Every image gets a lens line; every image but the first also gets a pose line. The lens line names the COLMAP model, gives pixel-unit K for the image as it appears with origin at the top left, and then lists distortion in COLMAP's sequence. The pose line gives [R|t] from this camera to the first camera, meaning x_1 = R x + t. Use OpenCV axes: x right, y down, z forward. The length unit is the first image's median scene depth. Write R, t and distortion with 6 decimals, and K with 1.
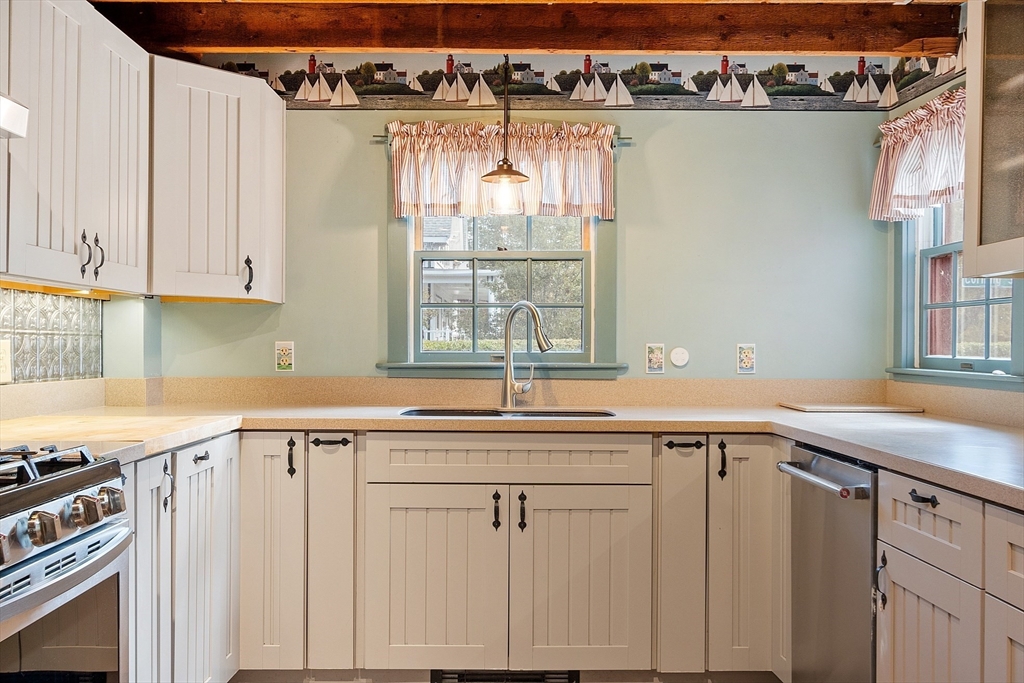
lens RADIAL K [[953.5, 0, 512.0], [0, 953.5, 341.5], [0, 0, 1]] dist [0.004560, 0.001114]
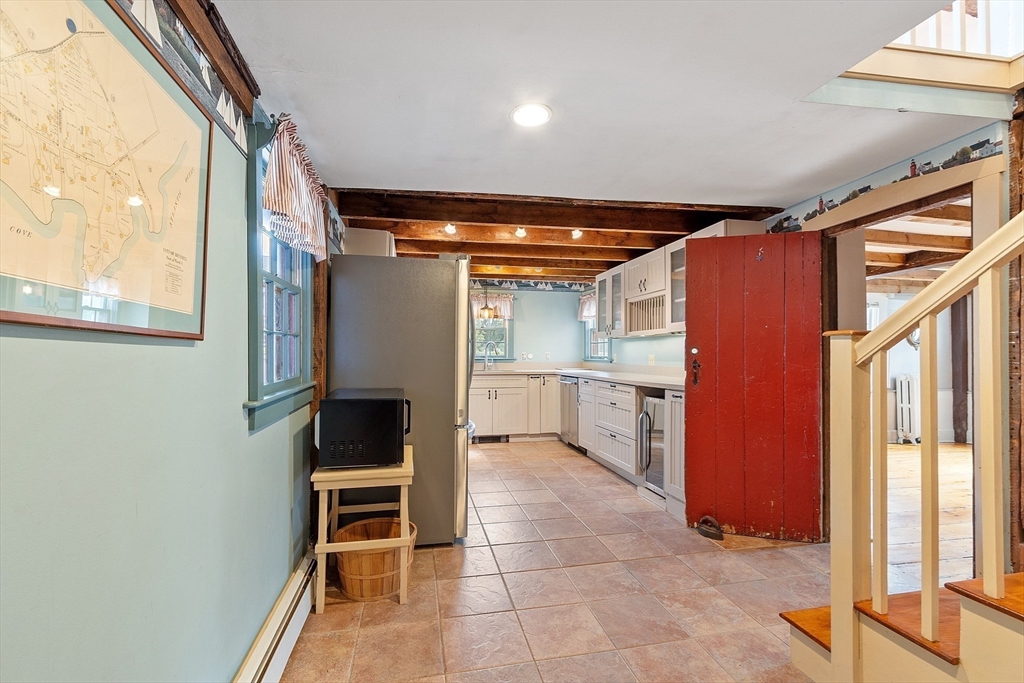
lens RADIAL K [[454.2, 0, 505.3], [0, 454.2, 346.4], [0, 0, 1]] dist [-0.000023, -0.000085]
pose [[0.981818, -0.003996, 0.189783, -0.275282], [0.004950, 0.999977, -0.004553, -0.015118], [-0.189760, 0.005410, 0.981816, -0.785009]]
